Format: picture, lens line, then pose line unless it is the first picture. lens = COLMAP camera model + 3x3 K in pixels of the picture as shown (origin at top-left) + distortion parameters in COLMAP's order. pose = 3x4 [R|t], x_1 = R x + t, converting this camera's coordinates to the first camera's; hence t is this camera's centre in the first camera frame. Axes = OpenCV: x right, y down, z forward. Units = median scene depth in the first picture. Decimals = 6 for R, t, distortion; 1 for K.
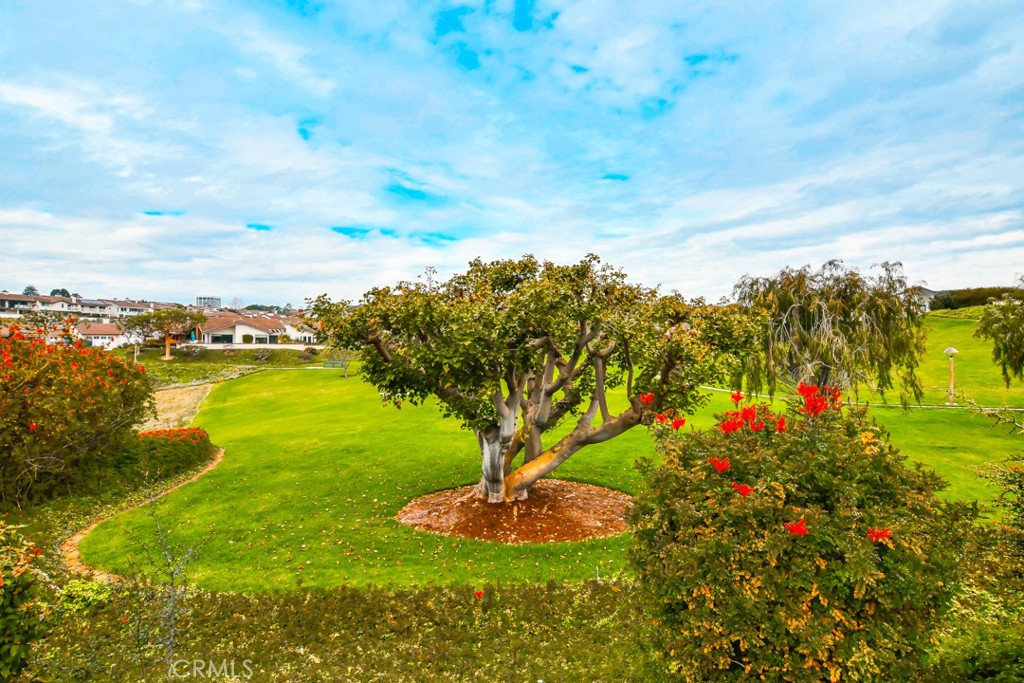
lens RADIAL K [[547.5, 0, 512.3], [0, 547.5, 335.3], [0, 0, 1]] dist [-0.020935, -0.000160]
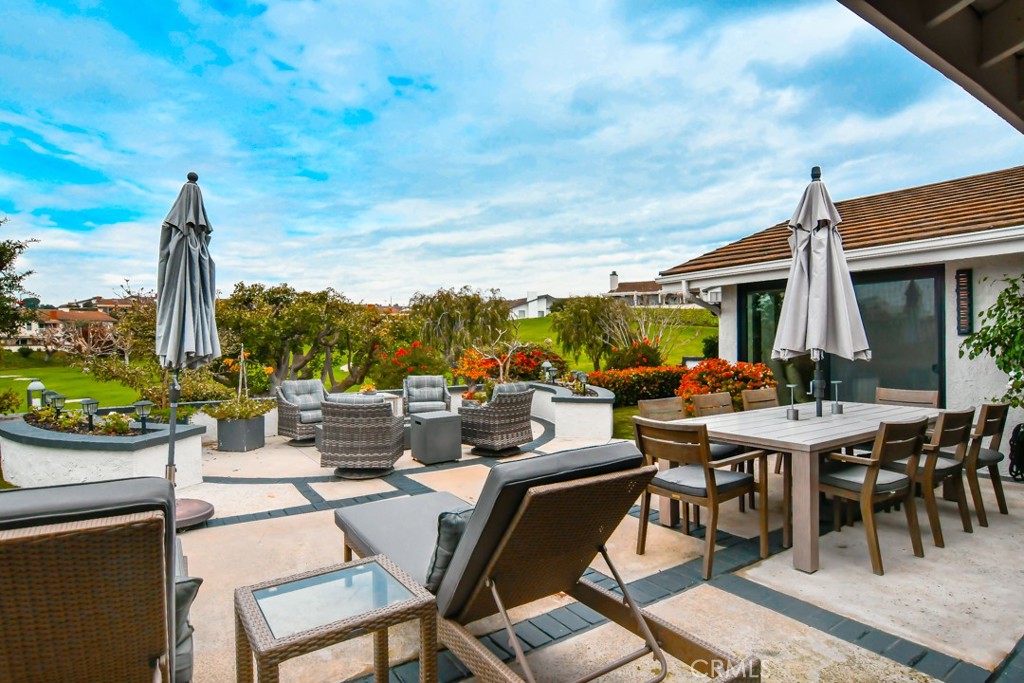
lens RADIAL K [[547.5, 0, 512.3], [0, 547.5, 335.3], [0, 0, 1]] dist [-0.020935, -0.000160]
pose [[0.848675, -0.017244, 0.528633, -0.240122], [0.016430, 0.999846, 0.006238, 0.006622], [-0.528659, 0.003392, 0.848827, -0.678280]]
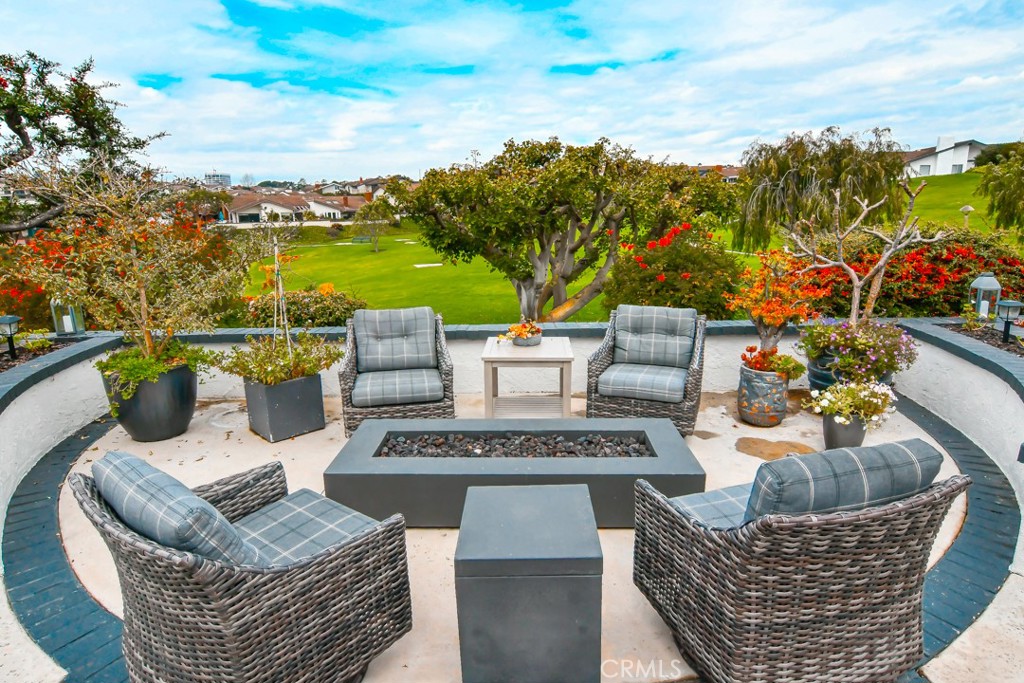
lens RADIAL K [[568.4, 0, 515.6], [0, 568.4, 329.7], [0, 0, 1]] dist [-0.022821, 0.000410]
pose [[0.998792, -0.021486, -0.044194, -0.008535], [0.030457, 0.976441, 0.213625, 0.000273], [0.038563, -0.214713, 0.975916, -0.314441]]
